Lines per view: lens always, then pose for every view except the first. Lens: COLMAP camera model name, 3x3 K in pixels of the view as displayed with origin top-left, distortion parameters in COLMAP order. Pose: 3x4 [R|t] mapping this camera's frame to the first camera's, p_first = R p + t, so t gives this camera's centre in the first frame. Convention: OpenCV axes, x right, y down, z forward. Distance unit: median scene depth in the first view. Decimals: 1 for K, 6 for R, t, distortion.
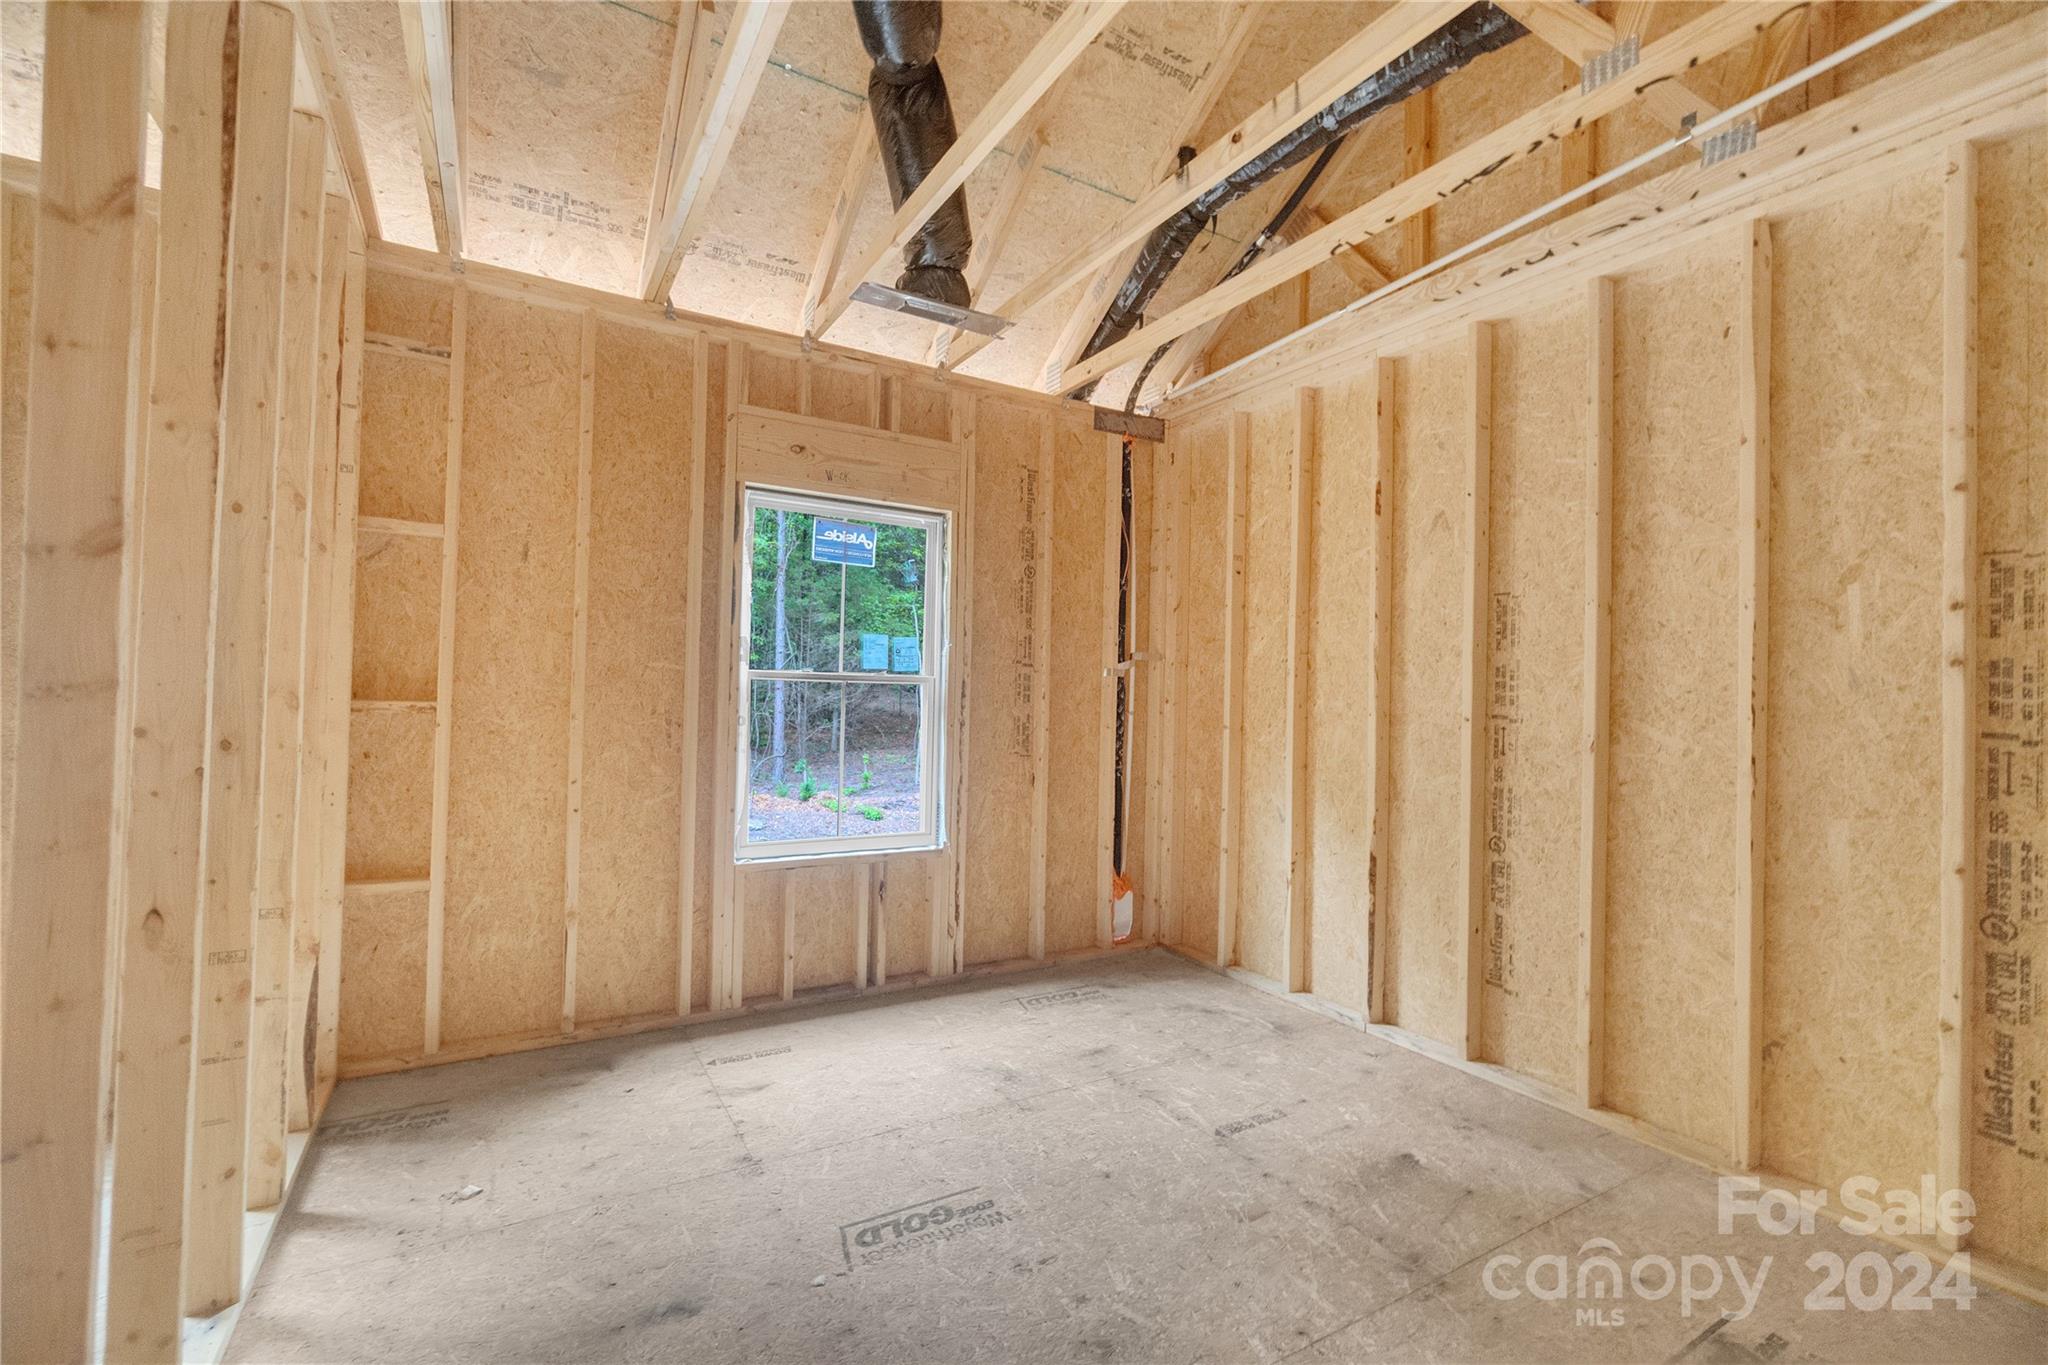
lens RADIAL K [[880.3, 0, 1008.5], [0, 880.3, 684.2], [0, 0, 1]] dist [-0.003535, 0.000683]
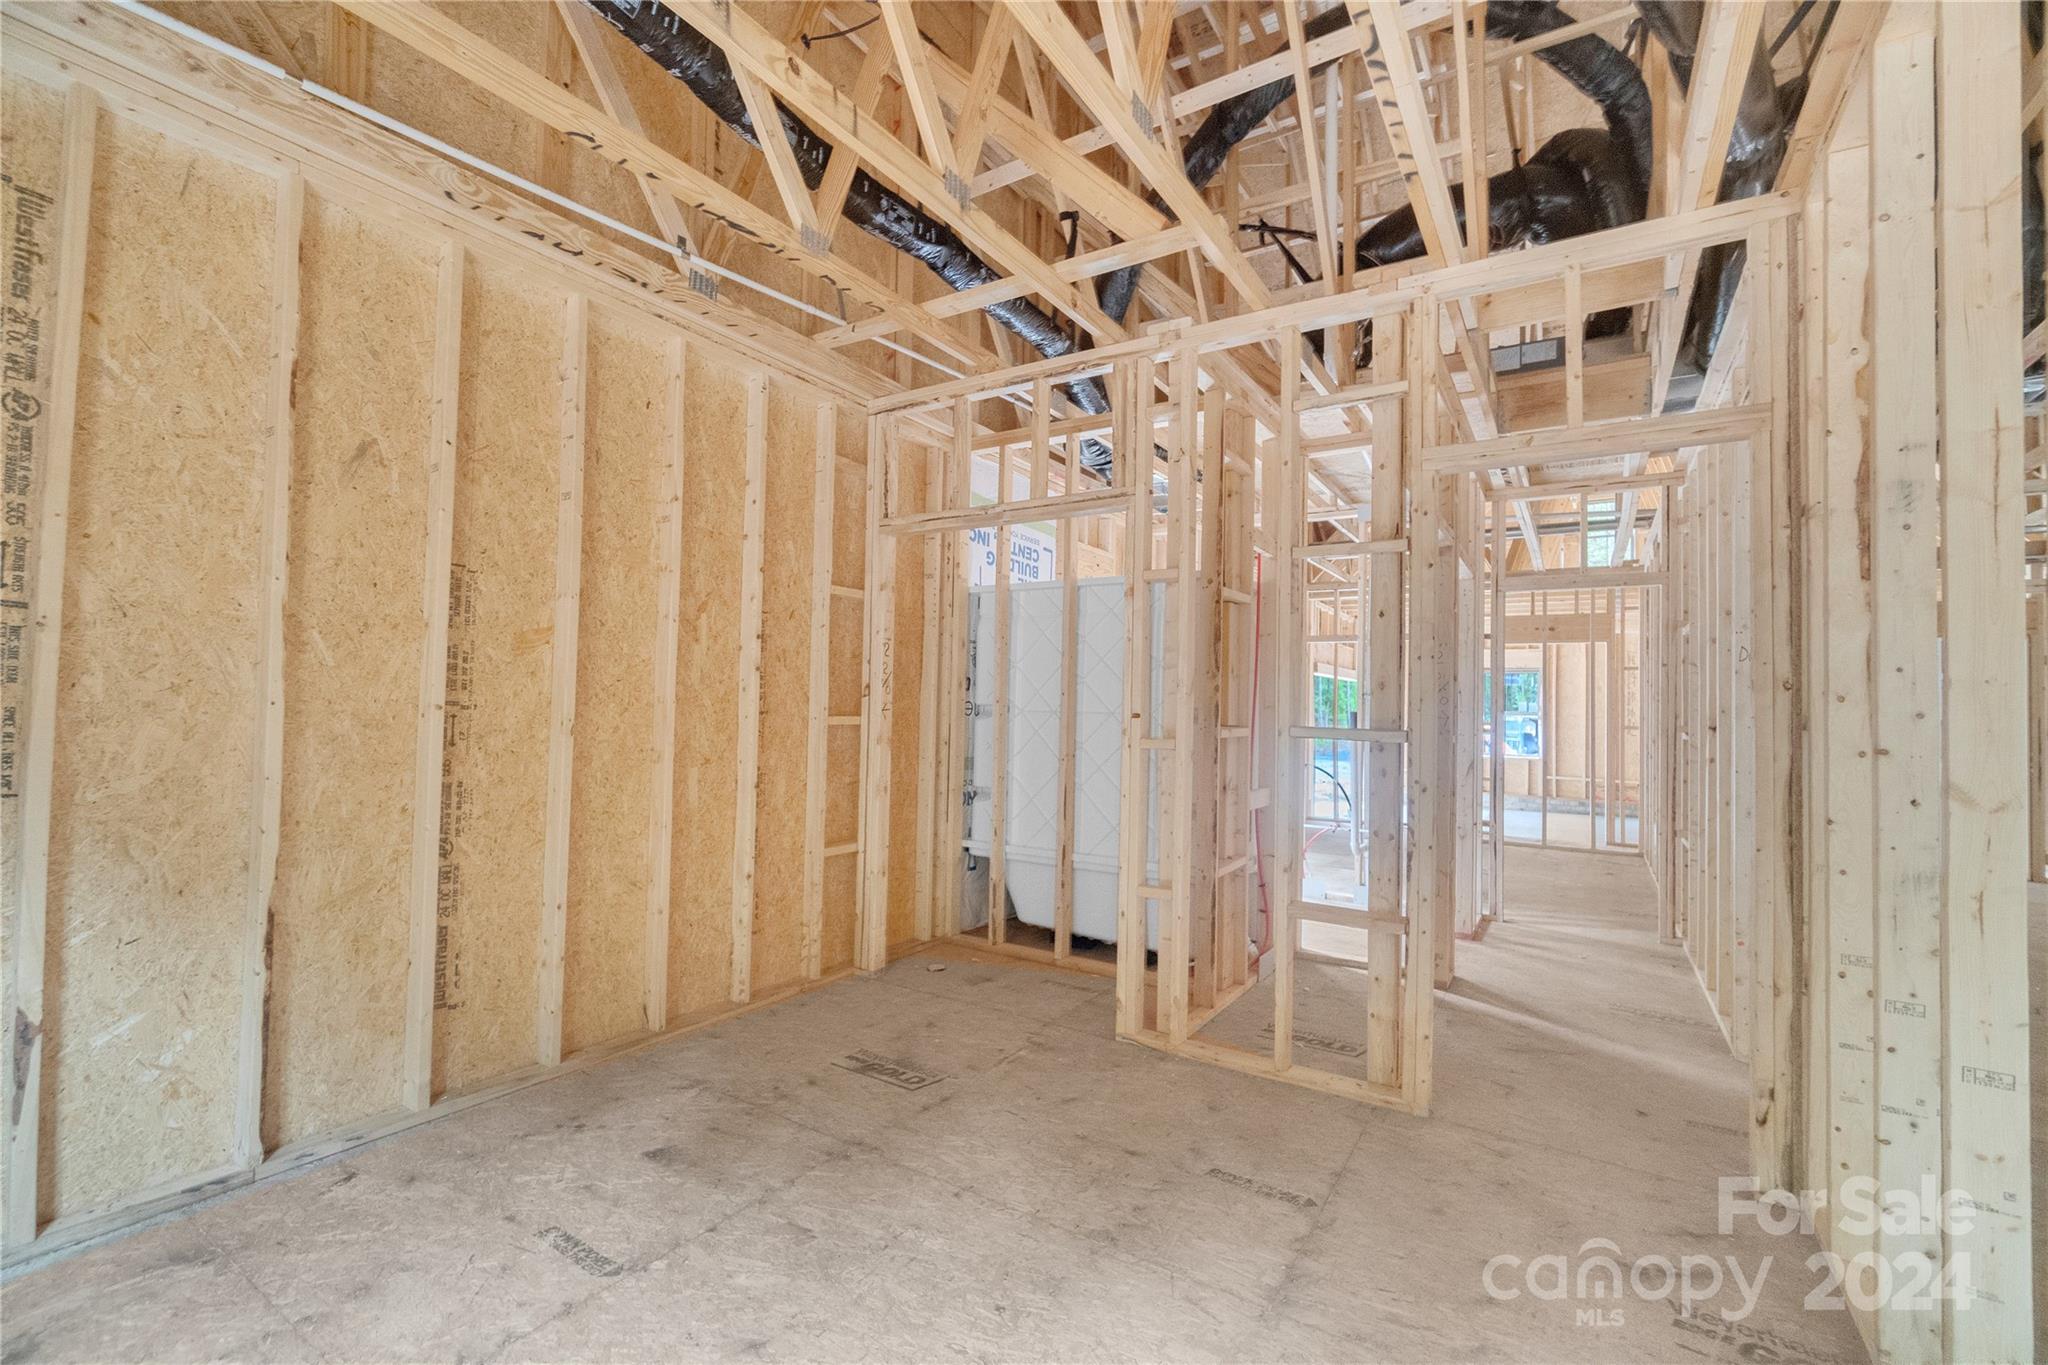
lens RADIAL K [[880.3, 0, 1008.5], [0, 880.3, 684.2], [0, 0, 1]] dist [-0.003535, 0.000683]
pose [[-0.444801, -0.010536, 0.895567, -0.645318], [-0.047320, 0.998811, -0.011752, 0.002522], [-0.894378, -0.047606, -0.444770, 1.184003]]
